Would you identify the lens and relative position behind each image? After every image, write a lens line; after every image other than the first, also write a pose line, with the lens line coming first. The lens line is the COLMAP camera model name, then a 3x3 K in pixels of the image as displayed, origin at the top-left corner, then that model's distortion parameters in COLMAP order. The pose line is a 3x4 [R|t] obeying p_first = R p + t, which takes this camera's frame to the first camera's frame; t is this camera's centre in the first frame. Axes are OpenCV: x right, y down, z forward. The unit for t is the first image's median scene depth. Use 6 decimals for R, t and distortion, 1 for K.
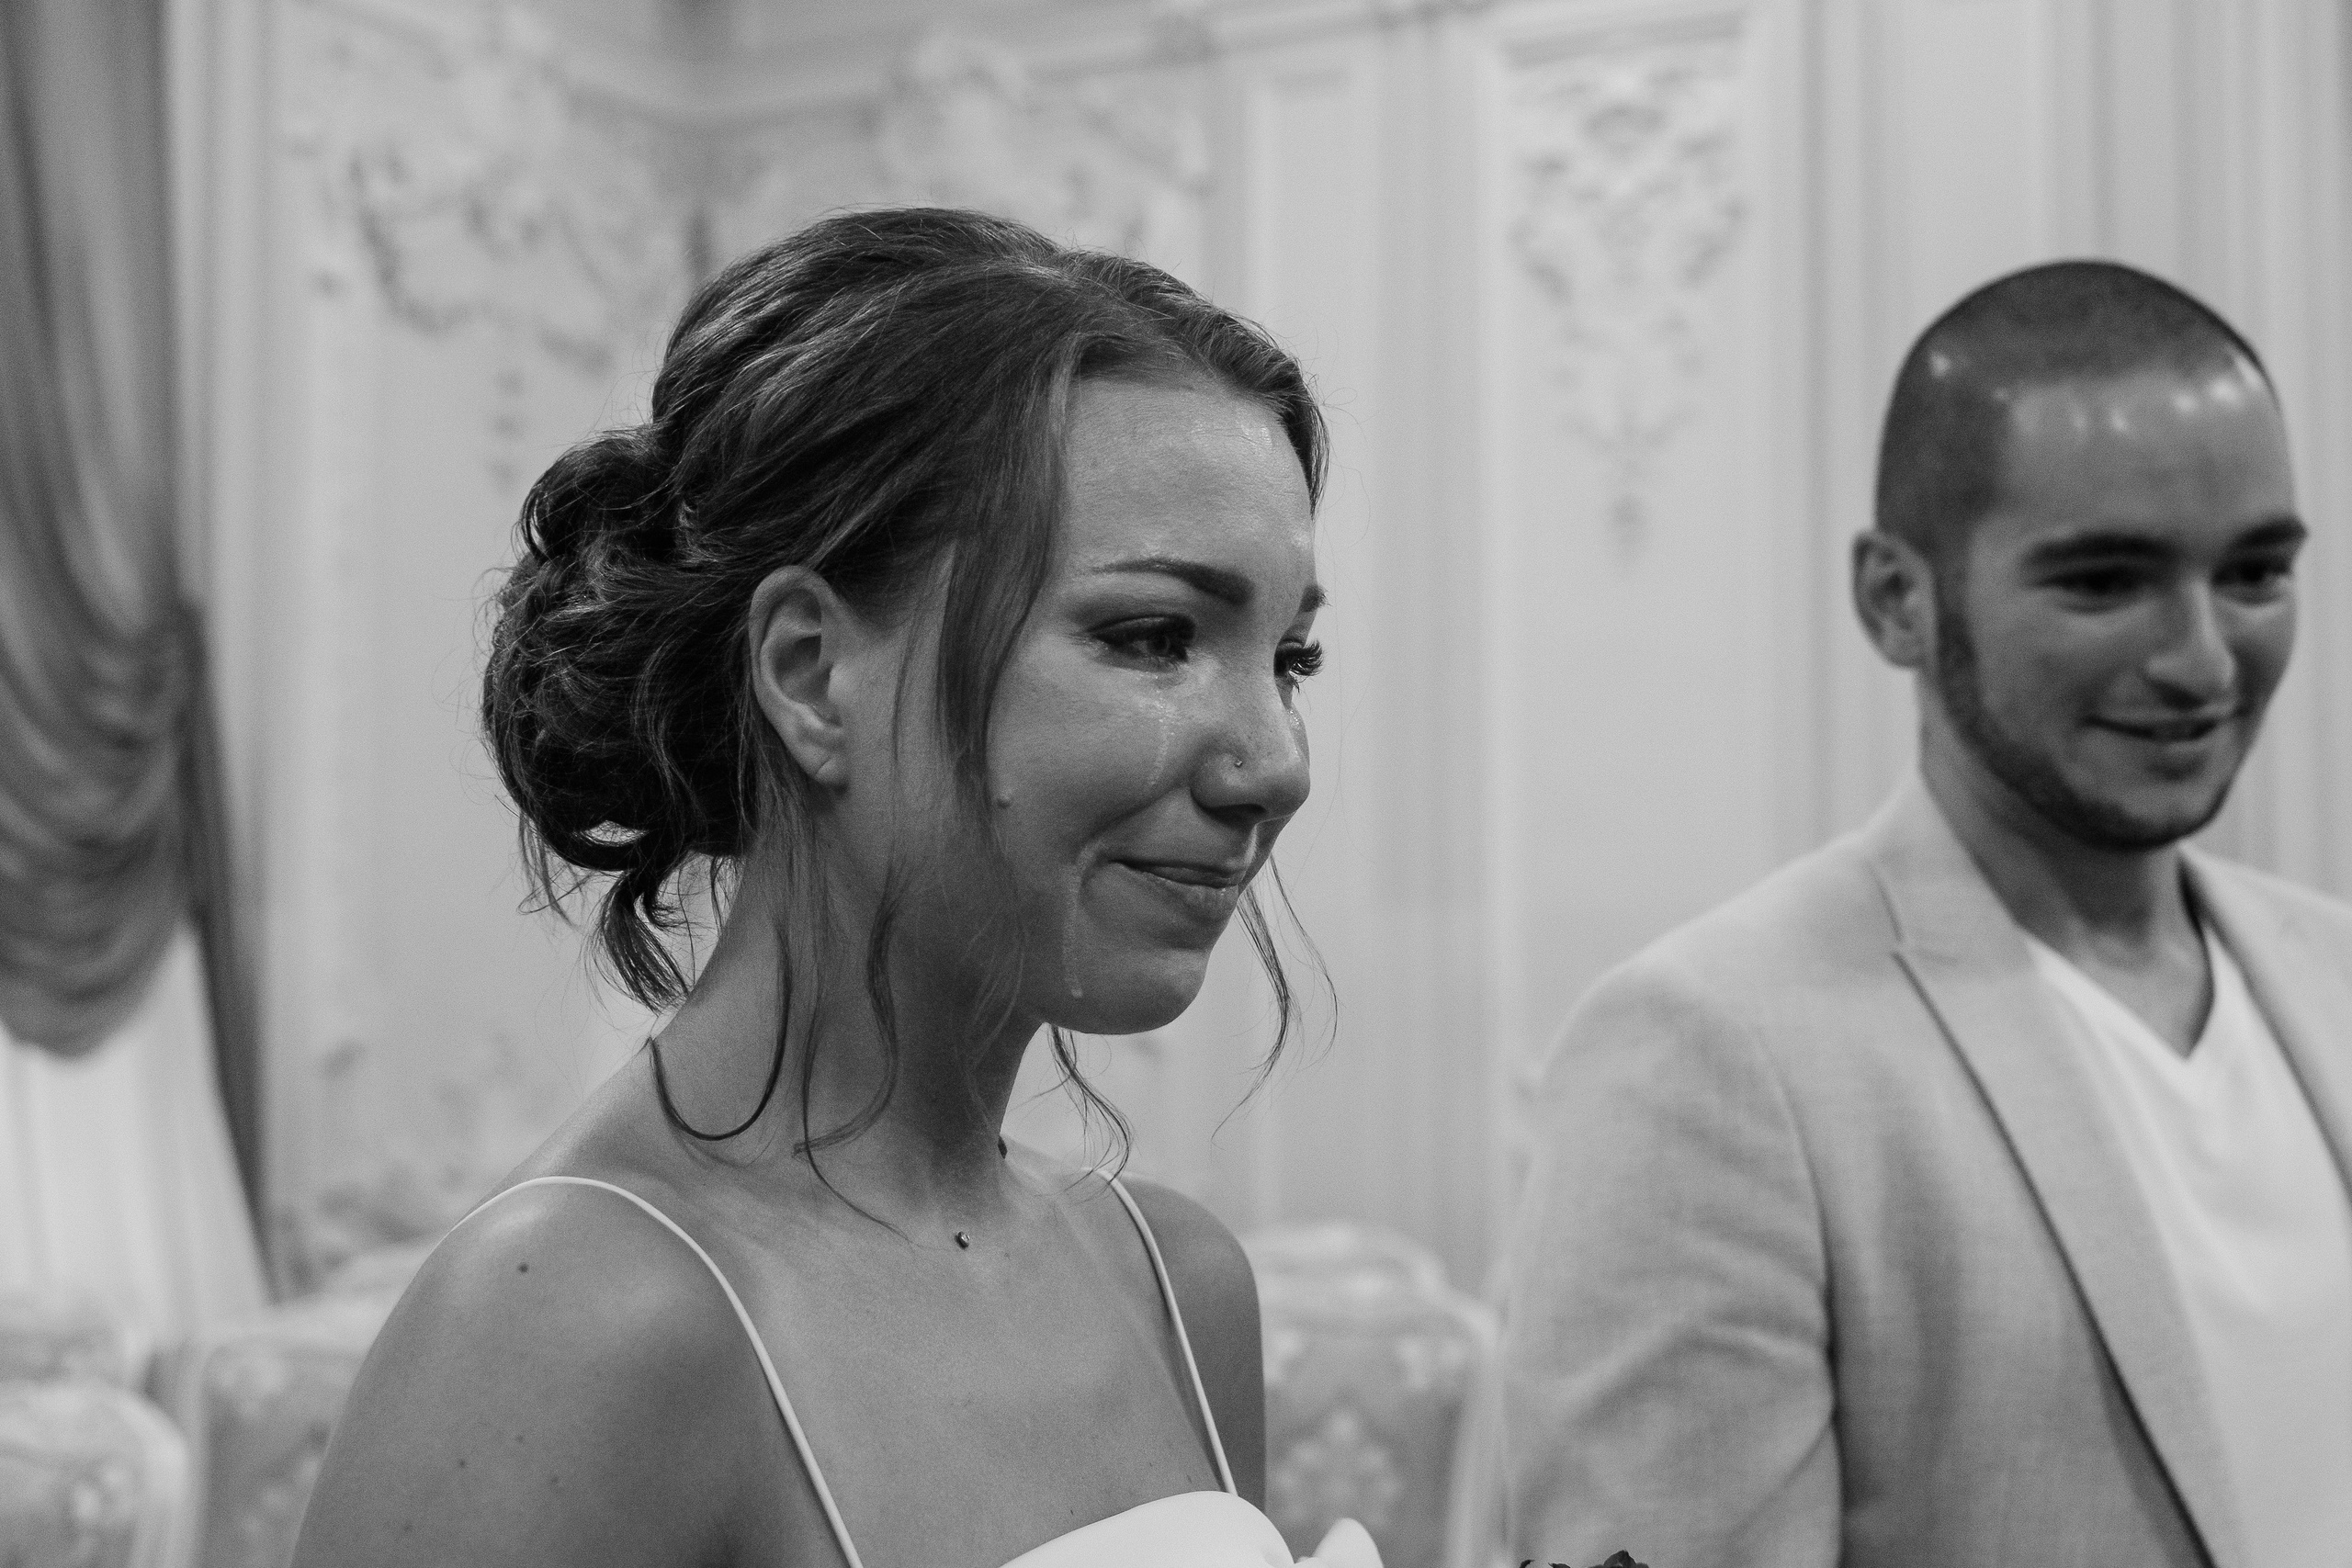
lens RADIAL K [[3591.5, 0, 1176.5], [0, 3591.5, 773.2], [0, 0, 1]] dist [0.010005, 0.000000]
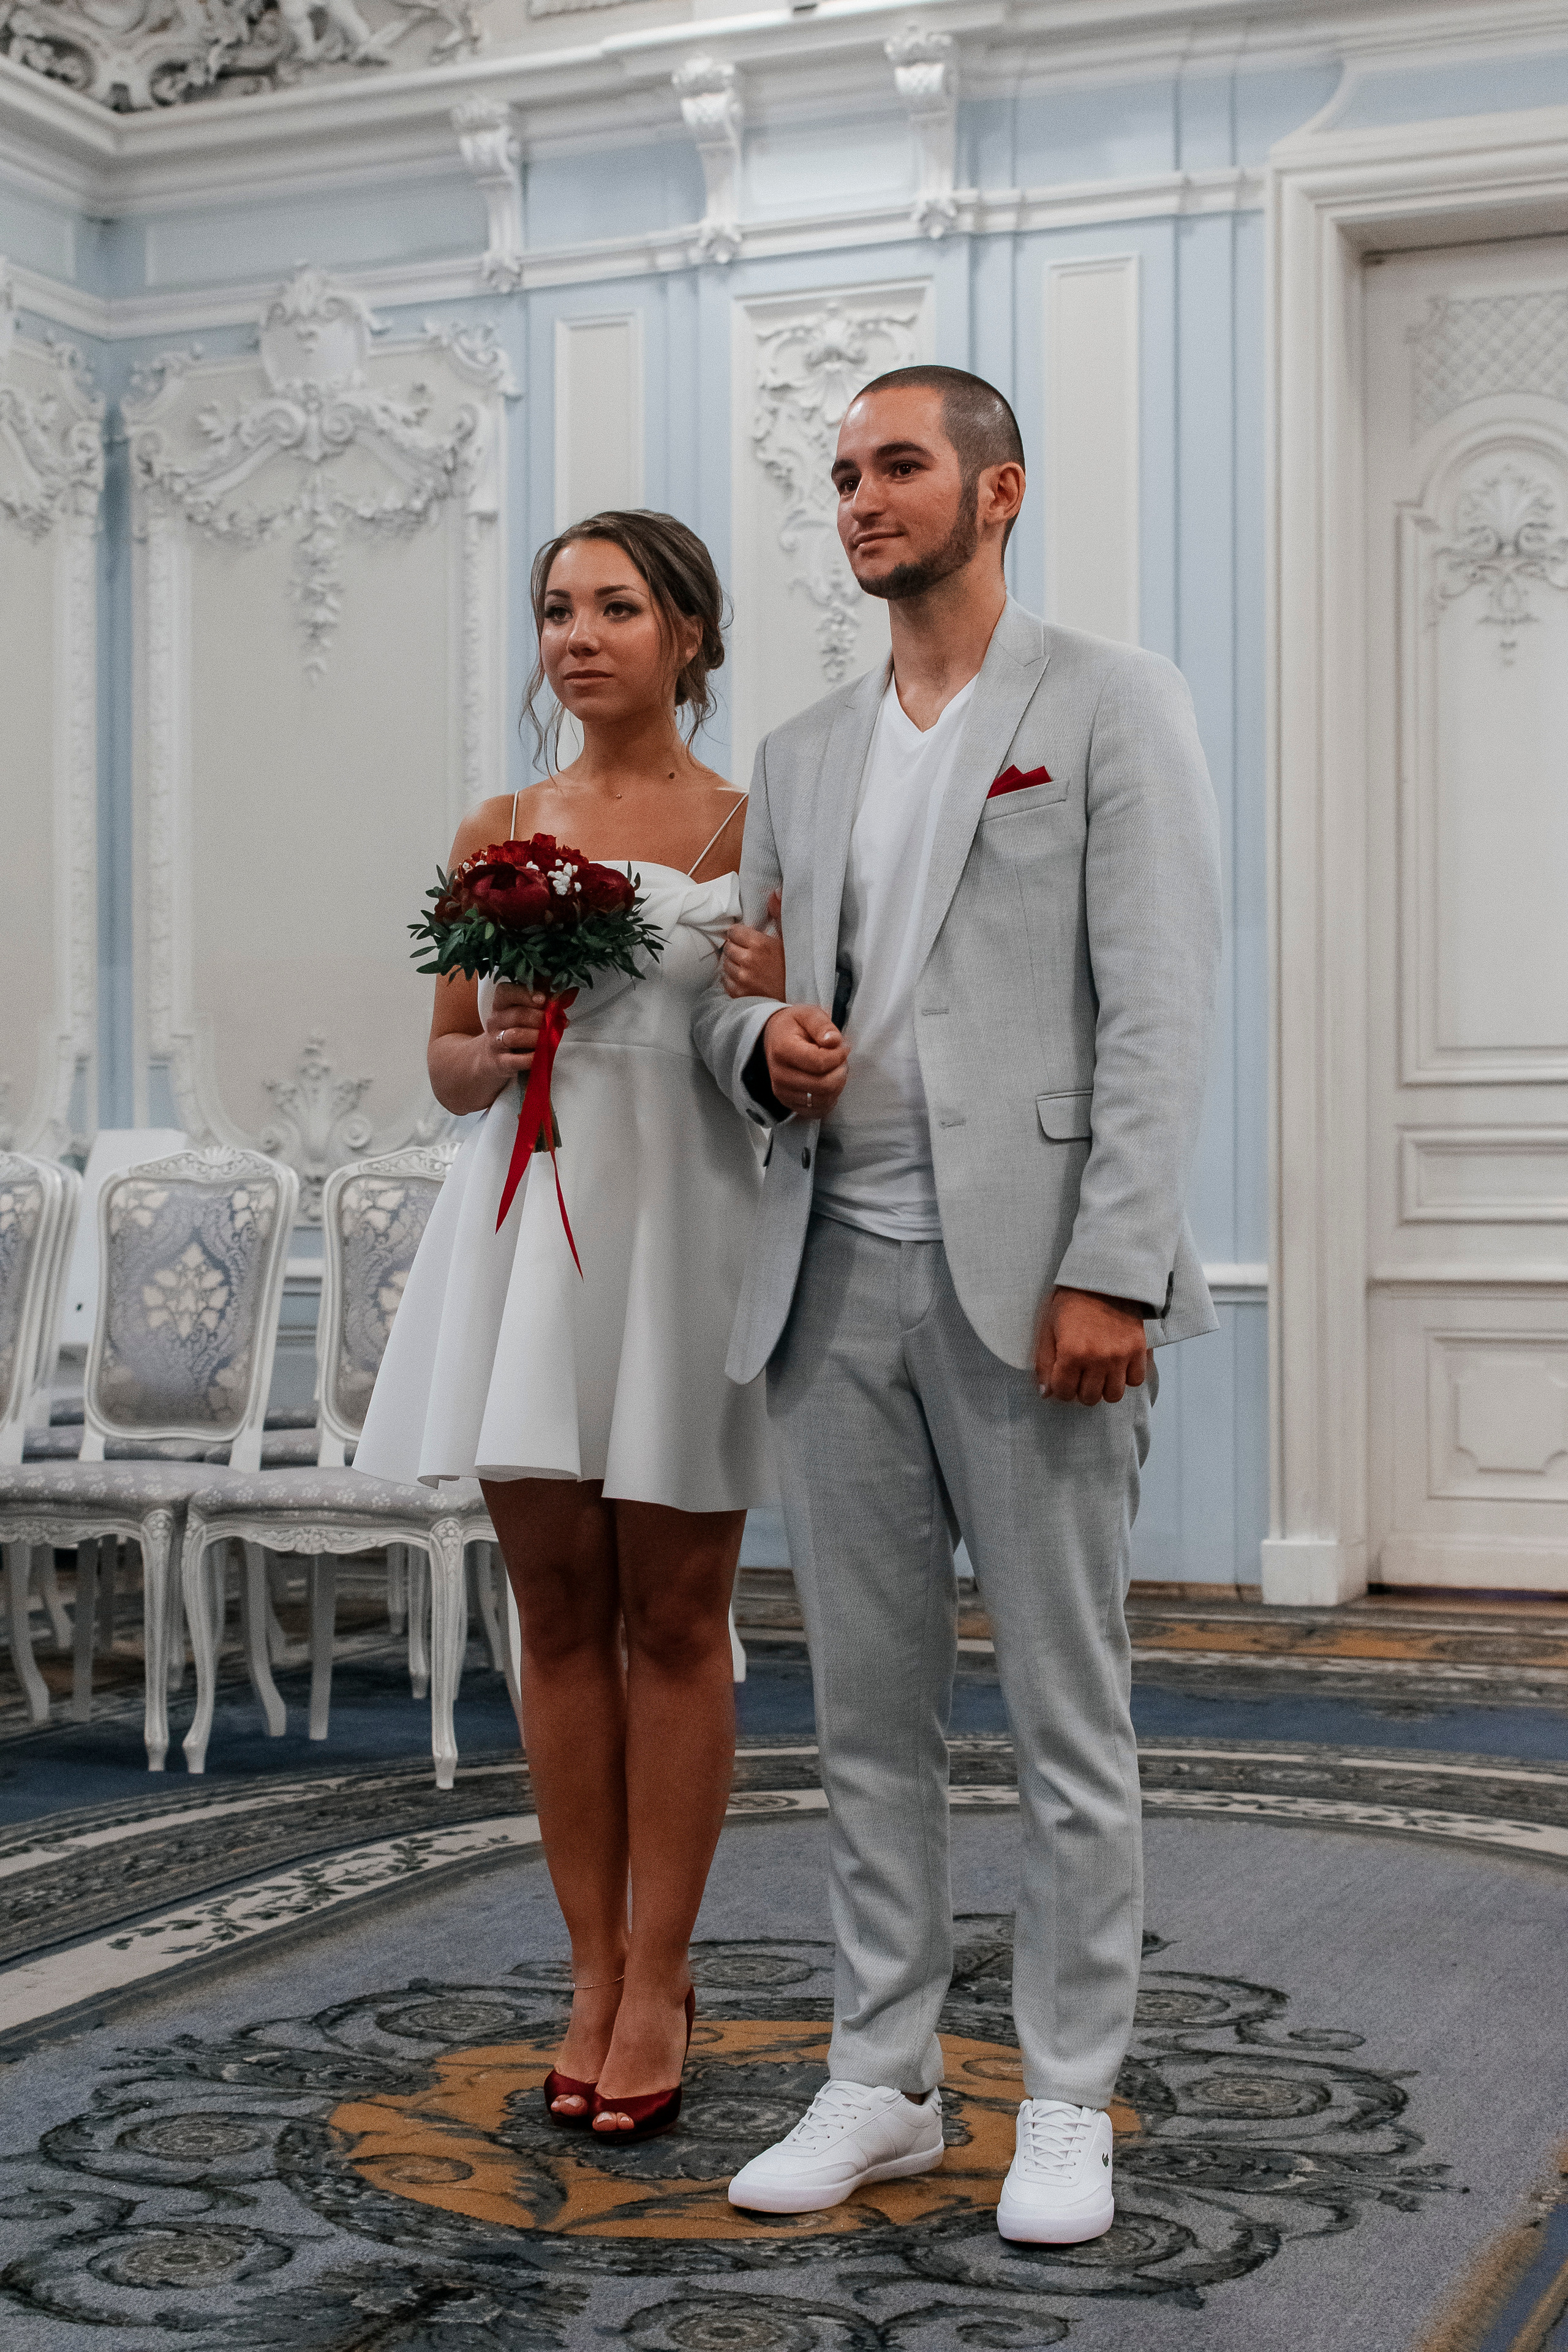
lens RADIAL K [[3591.8, 0, 781.4], [0, 3591.8, 1156.7], [0, 0, 1]] dist [0.010005, 0.000000]
pose [[0.993822, 0.001203, 0.110979, -0.044548], [-0.006853, 0.998698, 0.050548, 0.049130], [-0.110773, -0.050996, 0.992536, -0.351282]]
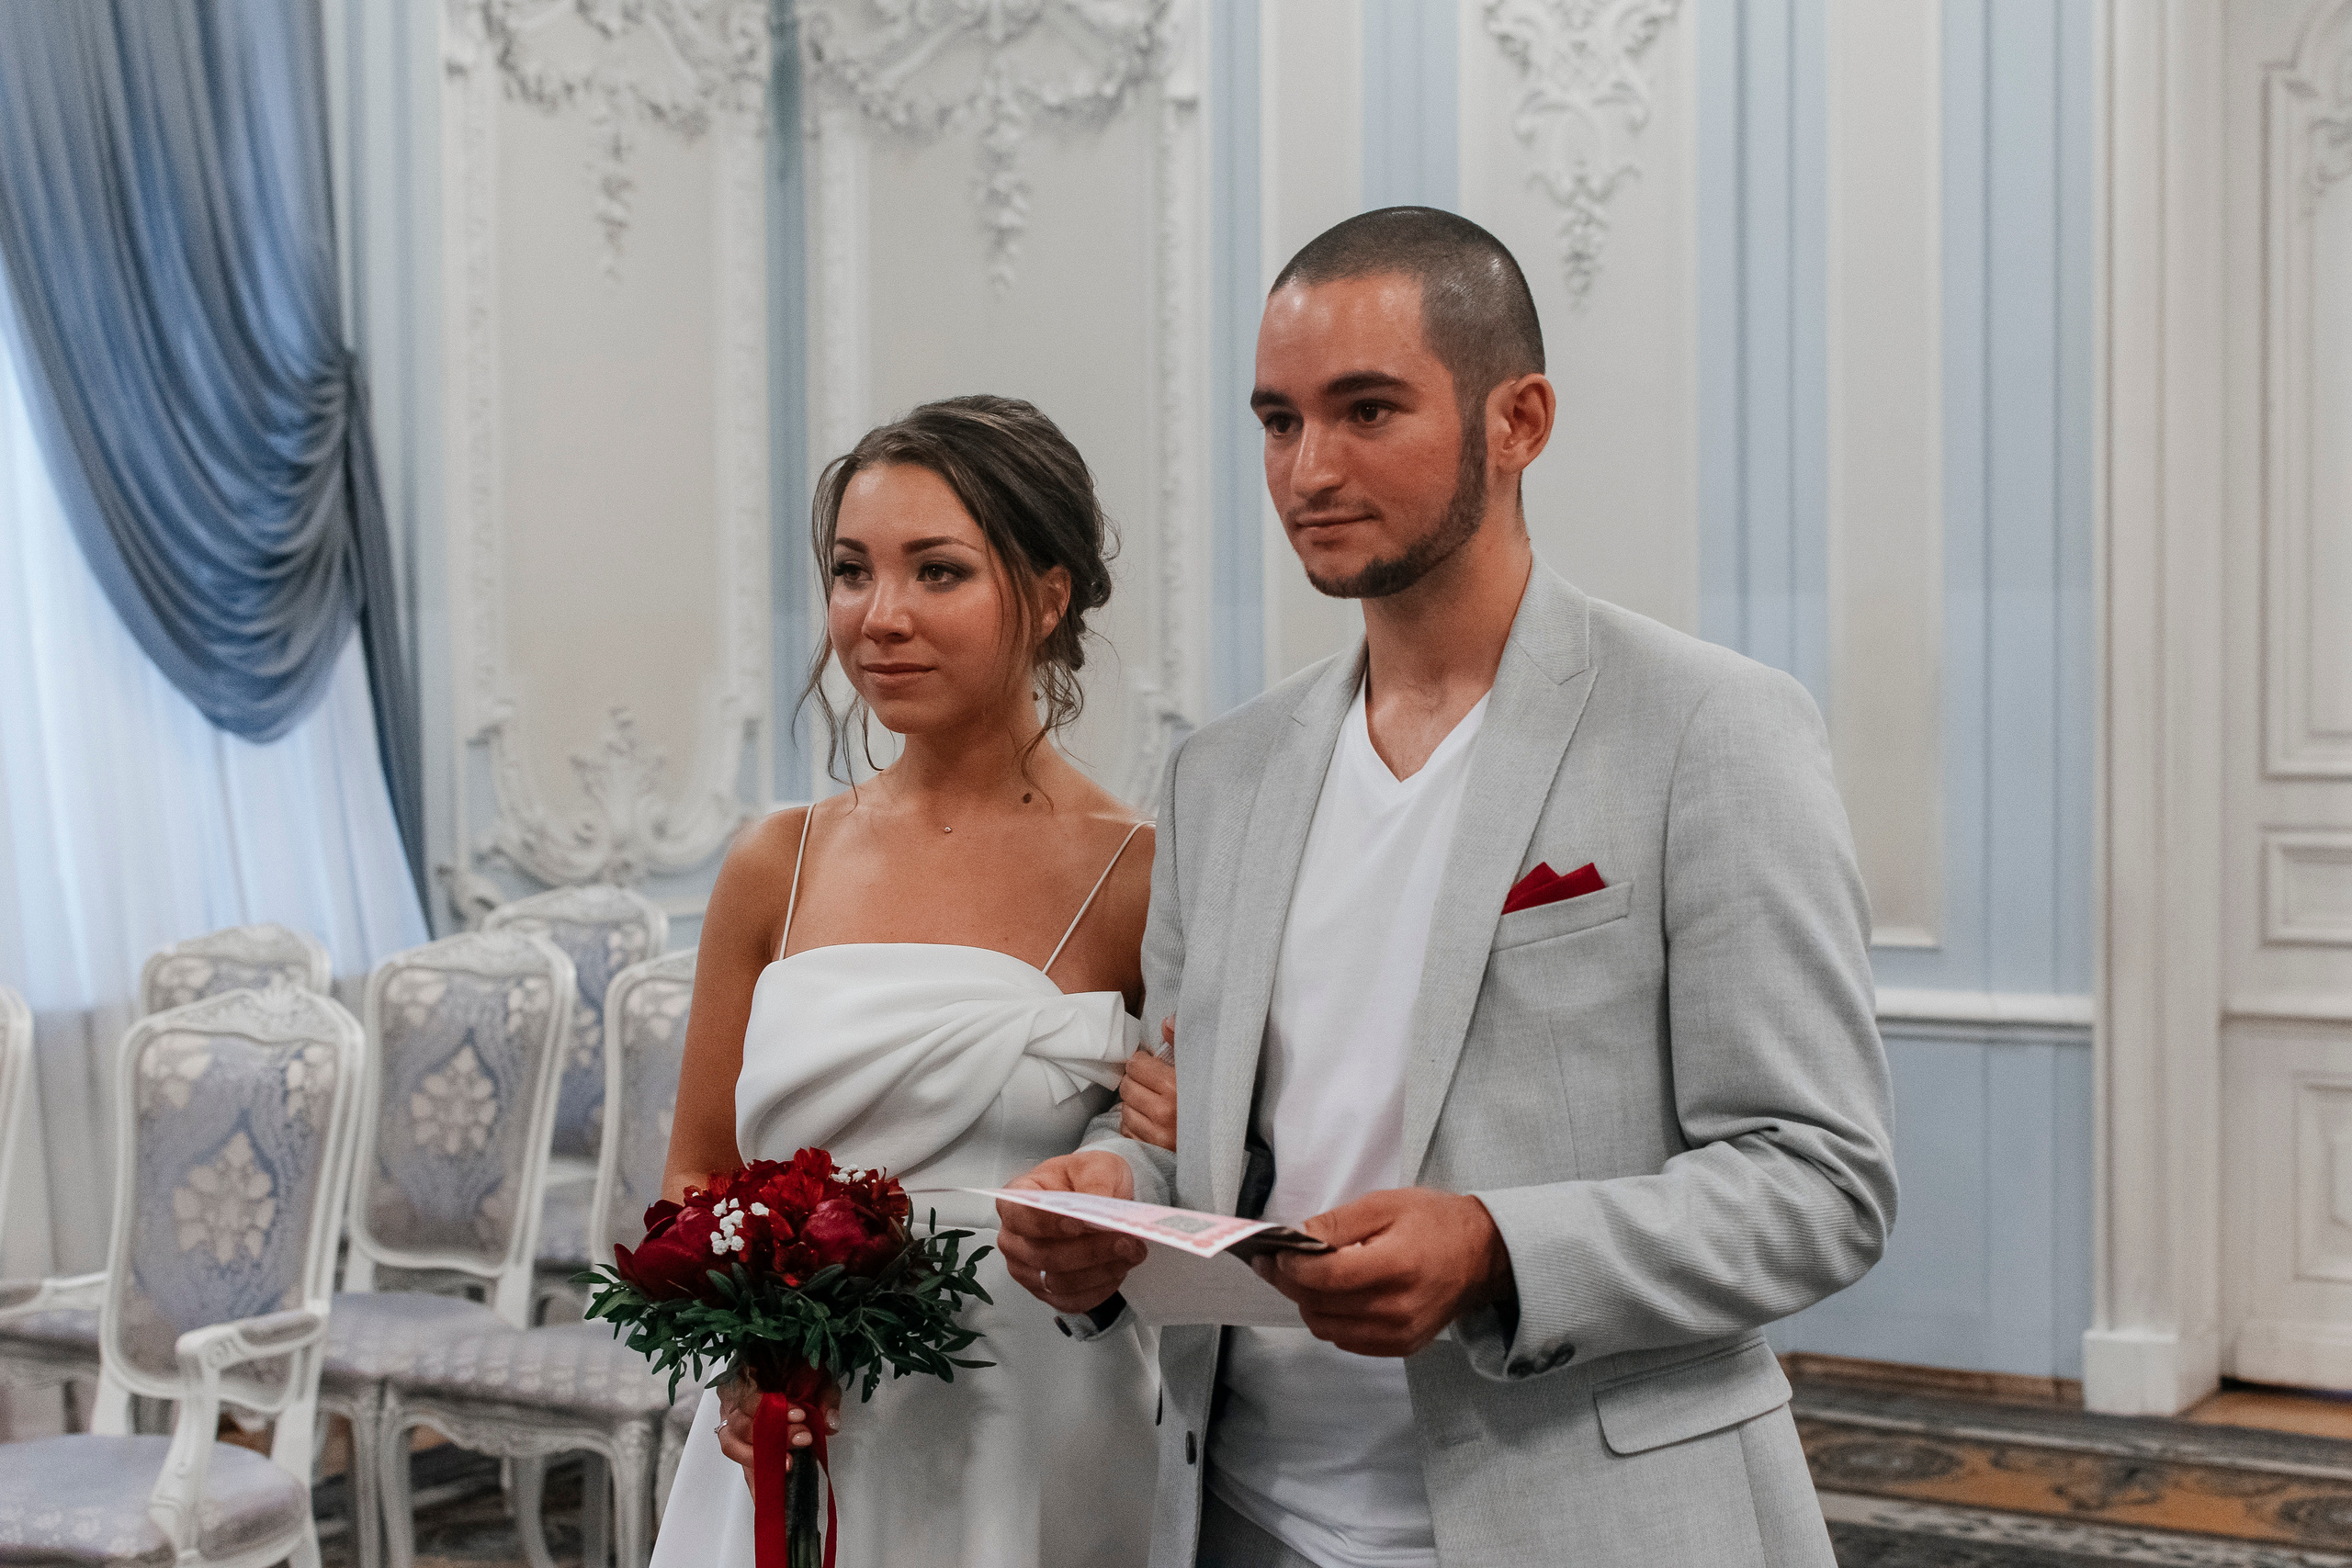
lens RADIAL K [[3591.5, 0, 1169.3], [0, 3591.5, 772.0], [0, 0, 1]] dist [0.010005, 0.000000]
pose [[0.998977, -0.004935, -0.044949, 0.044660], [0.009159, 0.995504, 0.094273, -0.018147], [0.044282, -0.094588, 0.994531, -0.164619]]
